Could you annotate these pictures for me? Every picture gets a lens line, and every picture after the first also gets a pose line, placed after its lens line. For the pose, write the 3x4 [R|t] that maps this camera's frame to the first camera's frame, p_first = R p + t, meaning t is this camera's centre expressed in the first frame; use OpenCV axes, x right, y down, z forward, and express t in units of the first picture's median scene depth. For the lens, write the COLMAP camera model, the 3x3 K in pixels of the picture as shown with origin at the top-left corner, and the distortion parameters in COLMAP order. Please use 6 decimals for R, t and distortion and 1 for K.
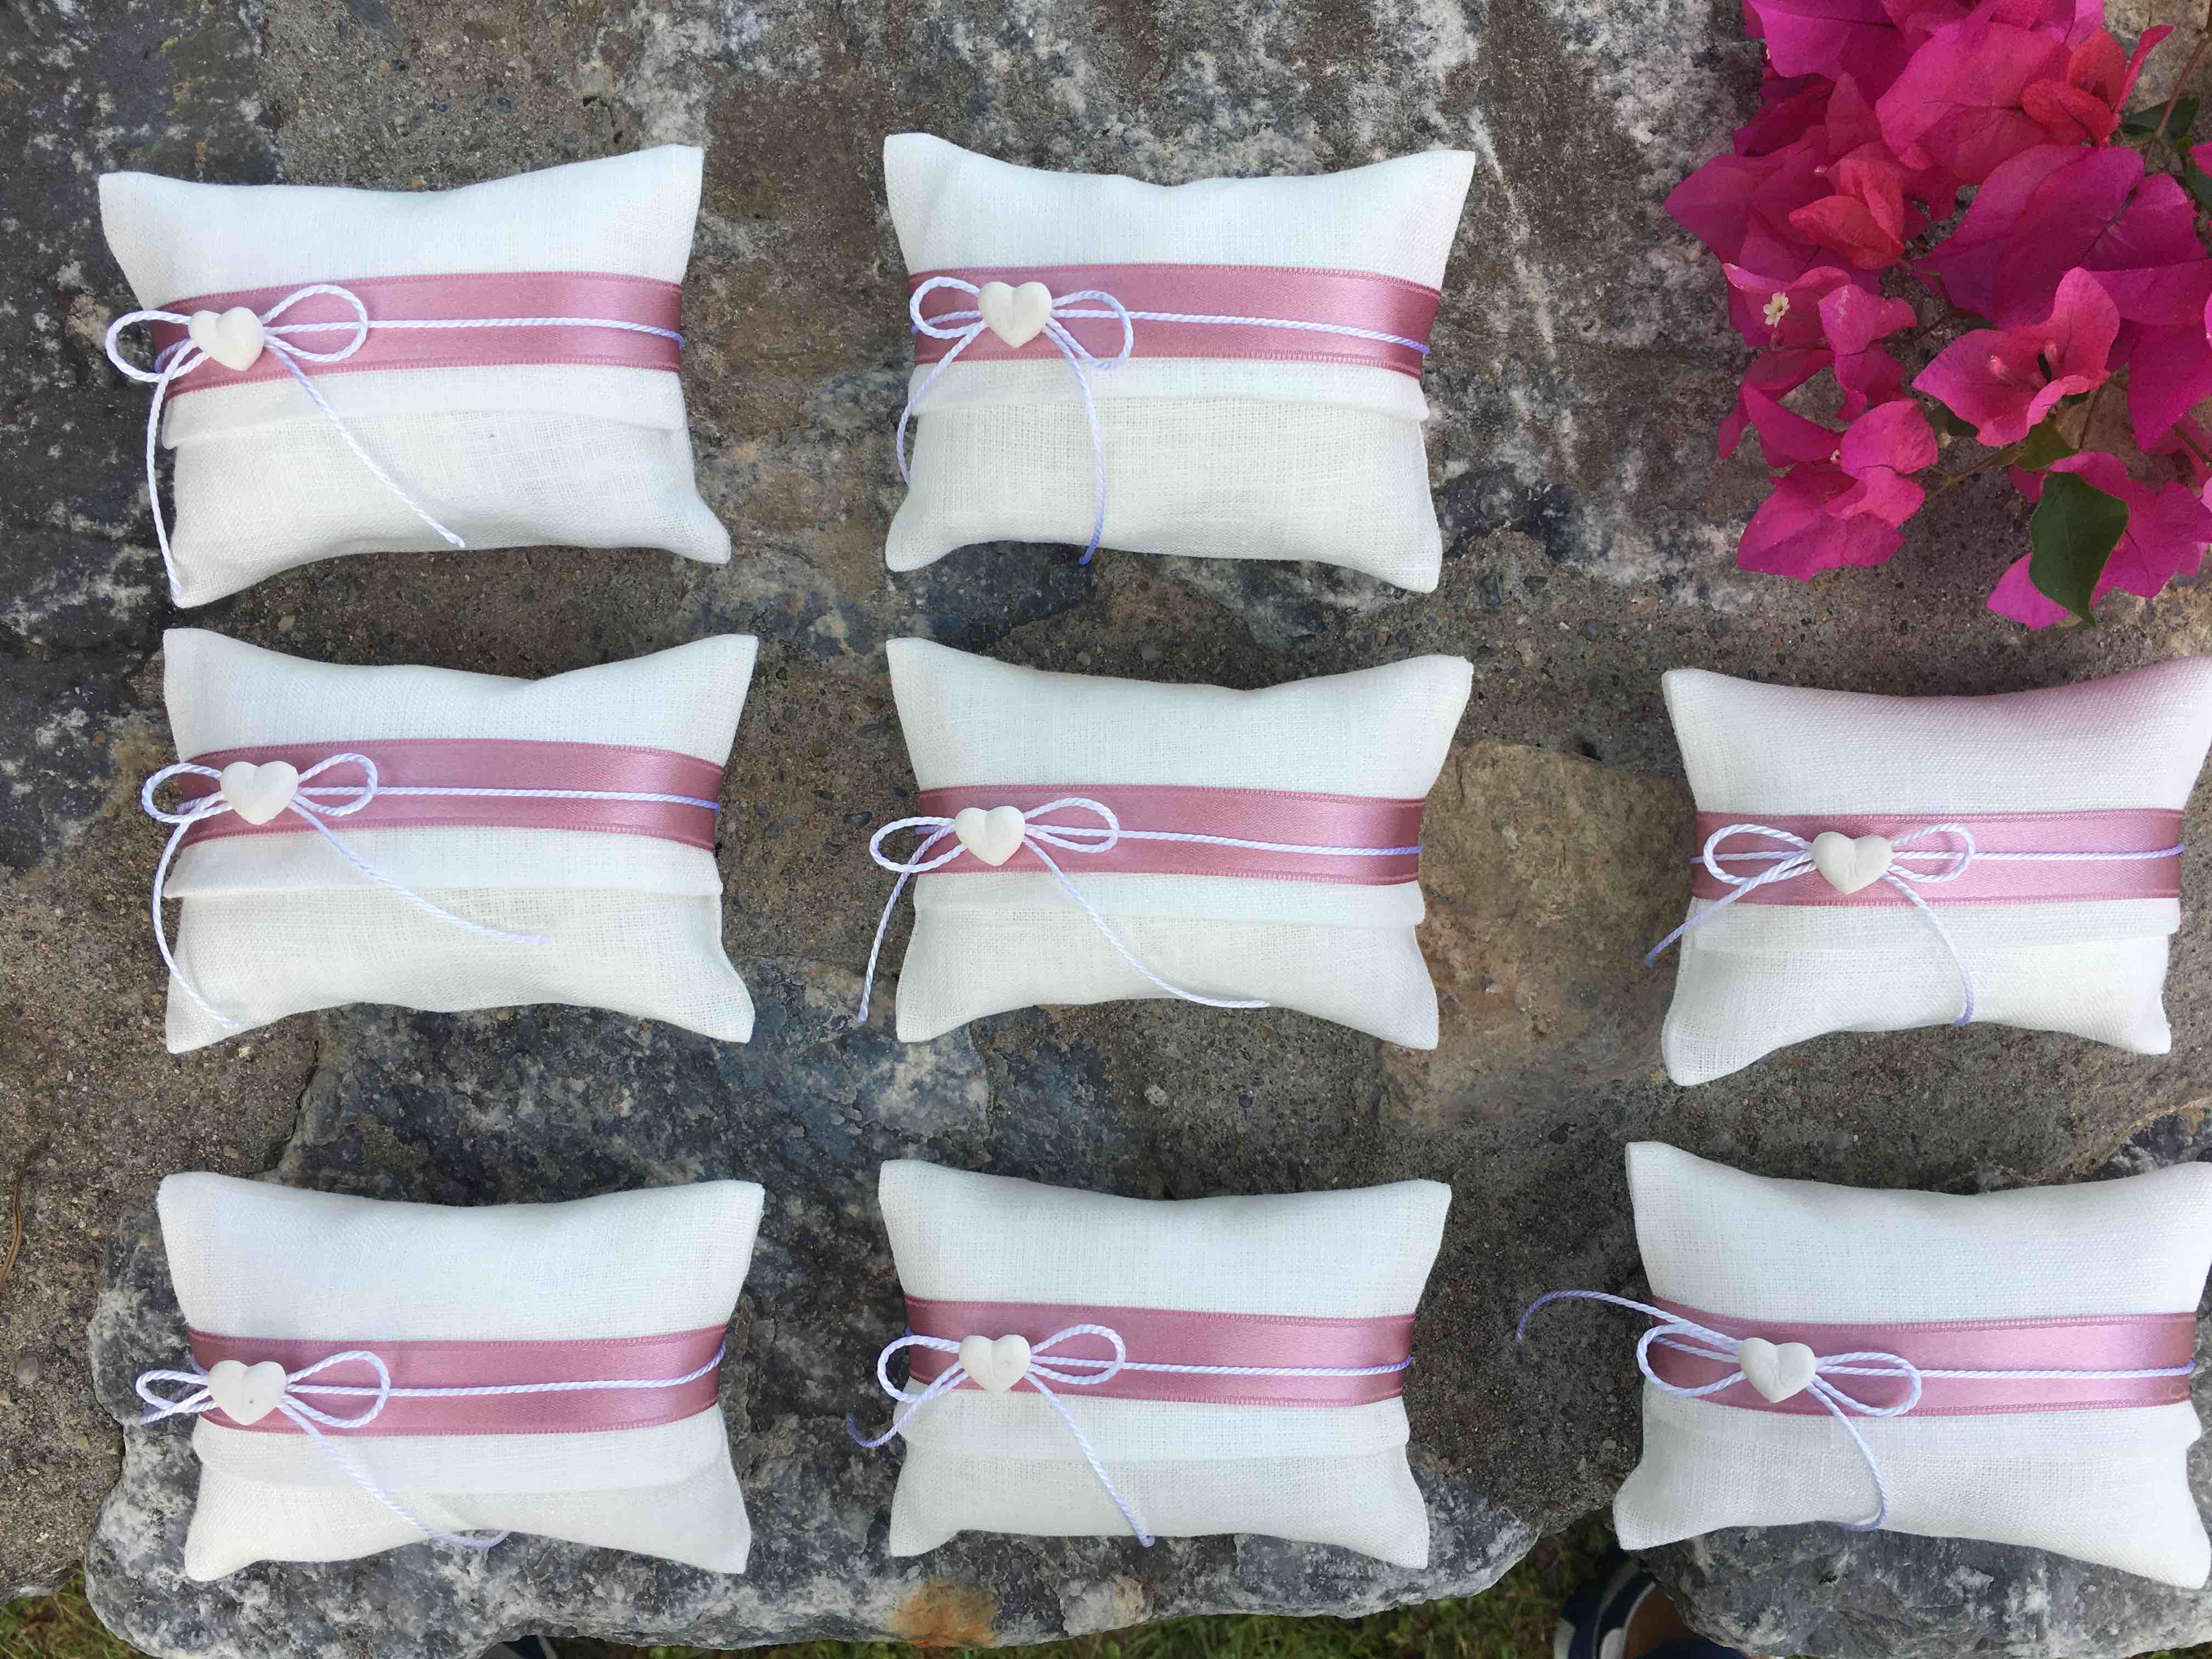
lens RADIAL K [[1909.6, 0, 1106.0], [0, 1909.6, 829.5], [0, 0, 1]] dist [0.097980, -0.169399]
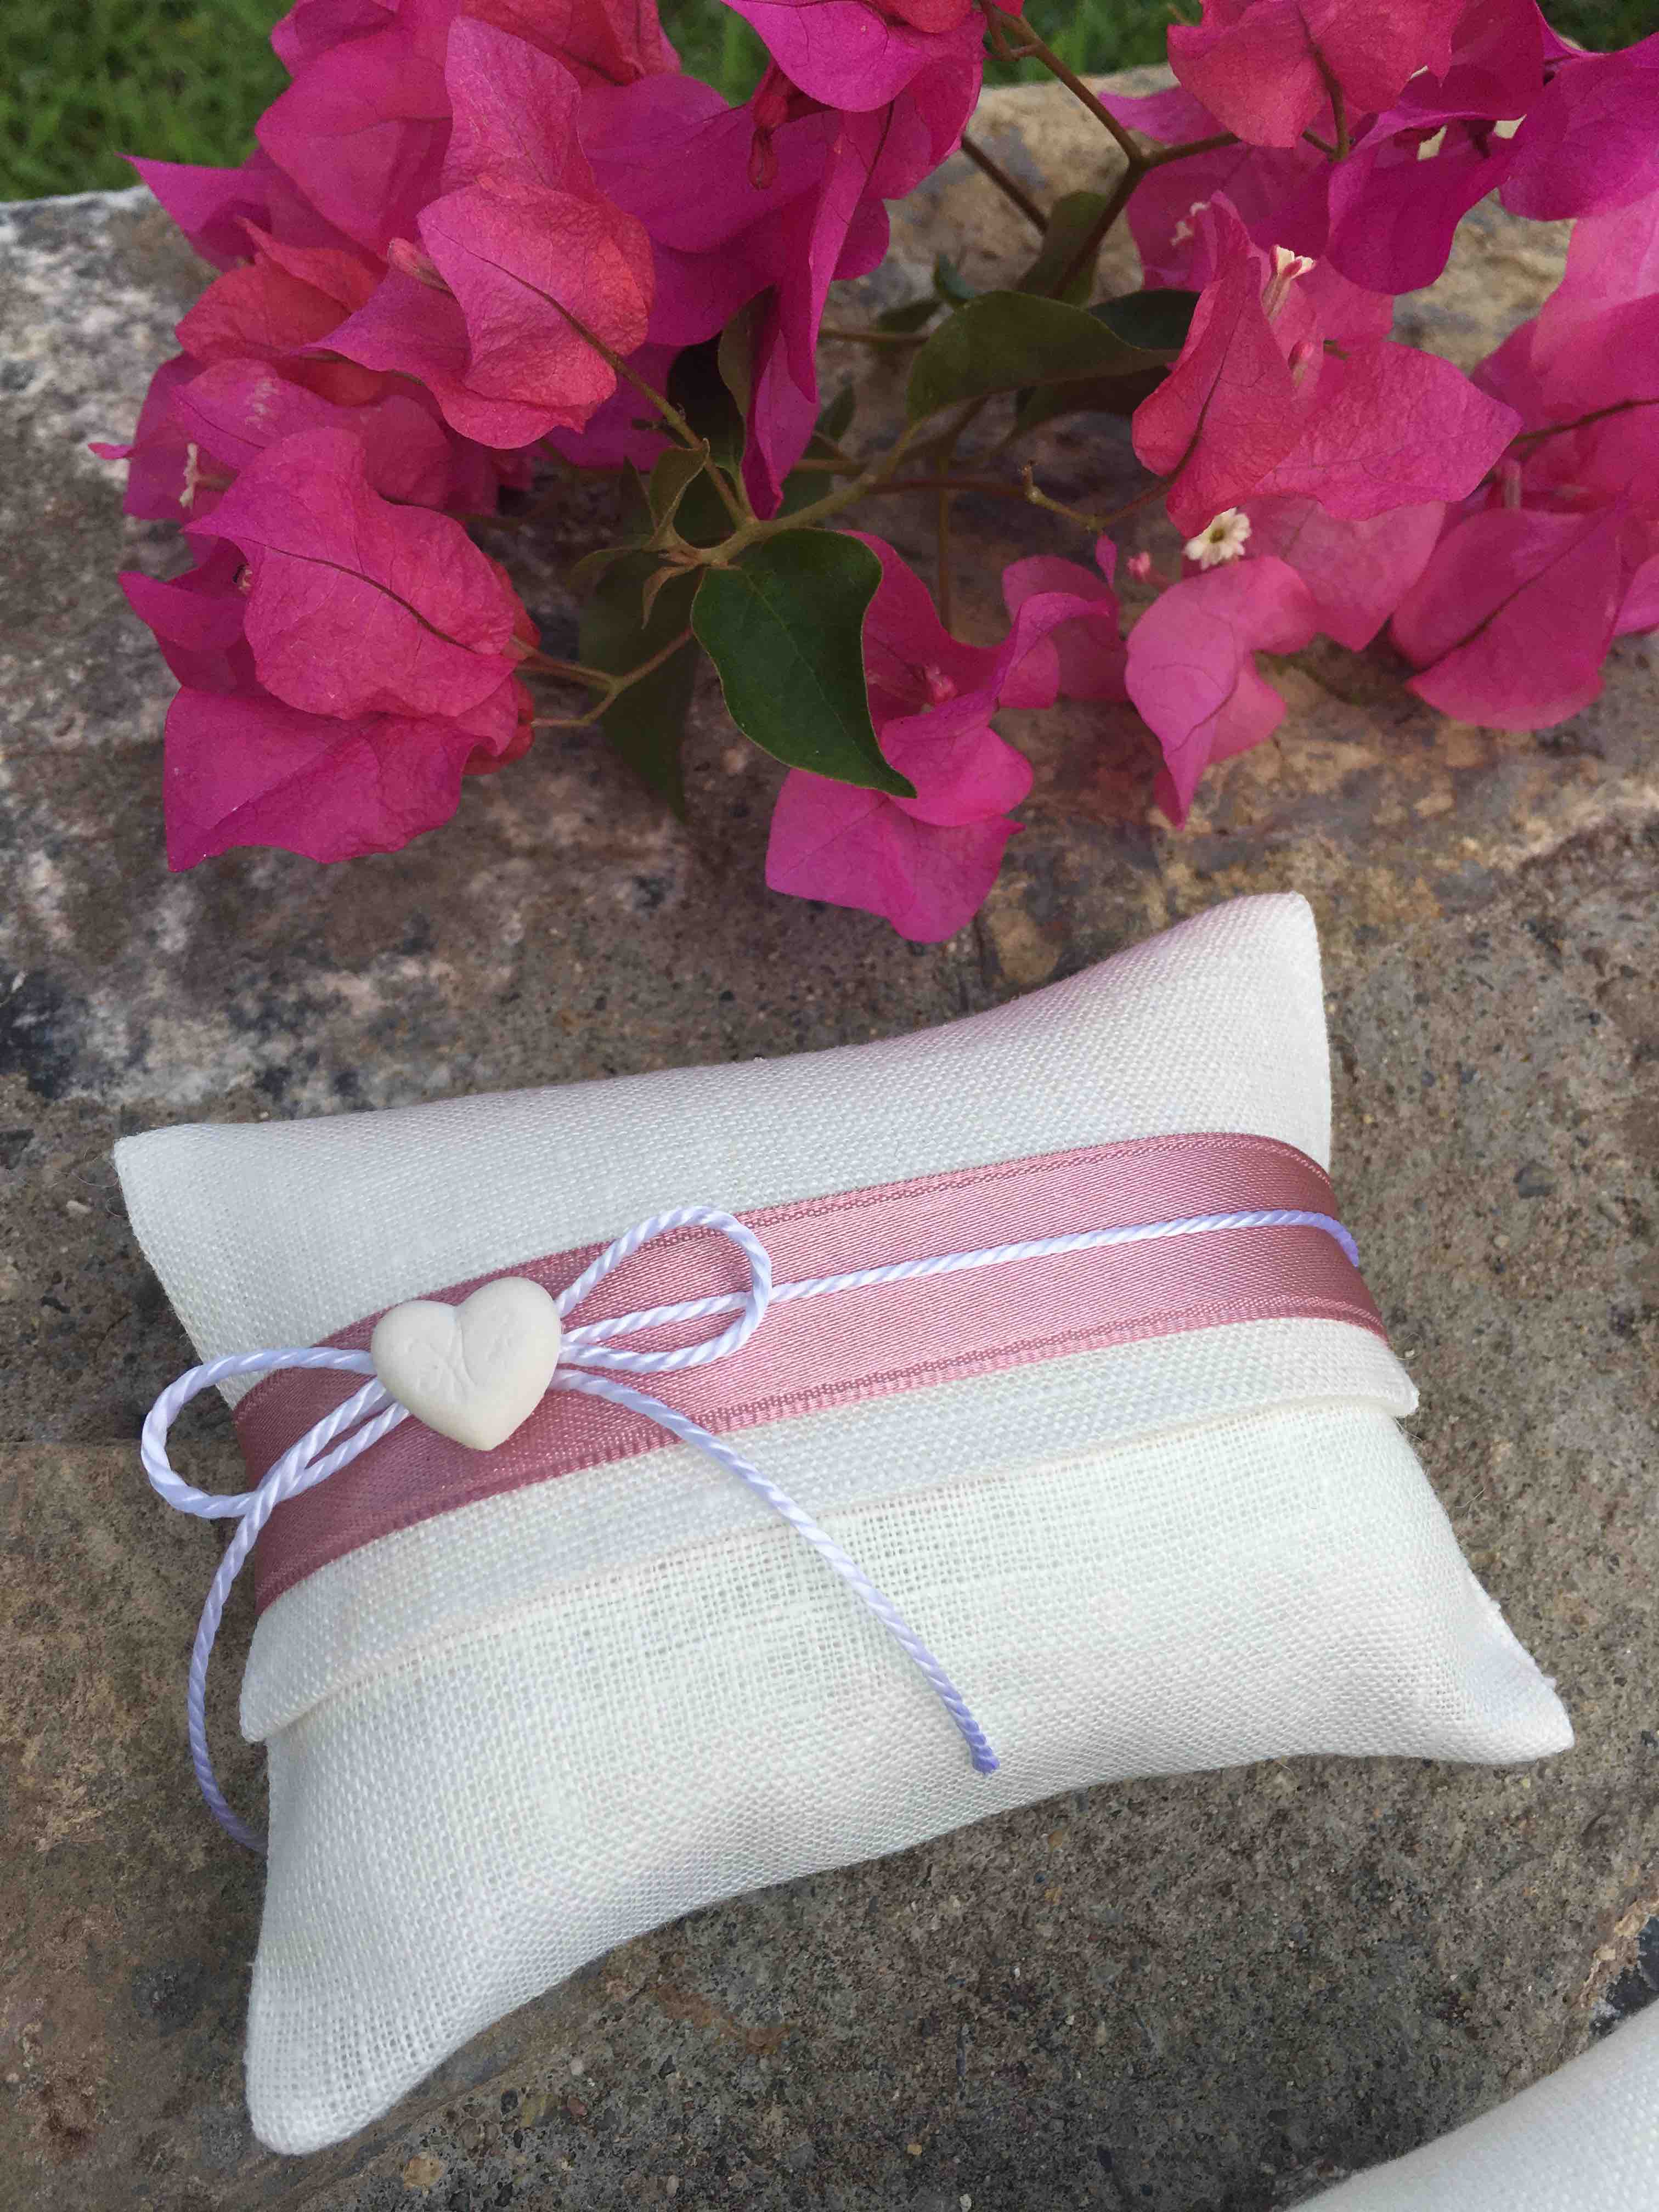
lens RADIAL K [[1901.4, 0, 829.5], [0, 1901.4, 1106.0], [0, 0, 1]] dist [0.081482, -0.146215]
pose [[0.966504, -0.227982, 0.117870, 0.373453], [0.256495, 0.842065, -0.474485, 0.153253], [0.008920, 0.488825, 0.872336, 0.567728]]
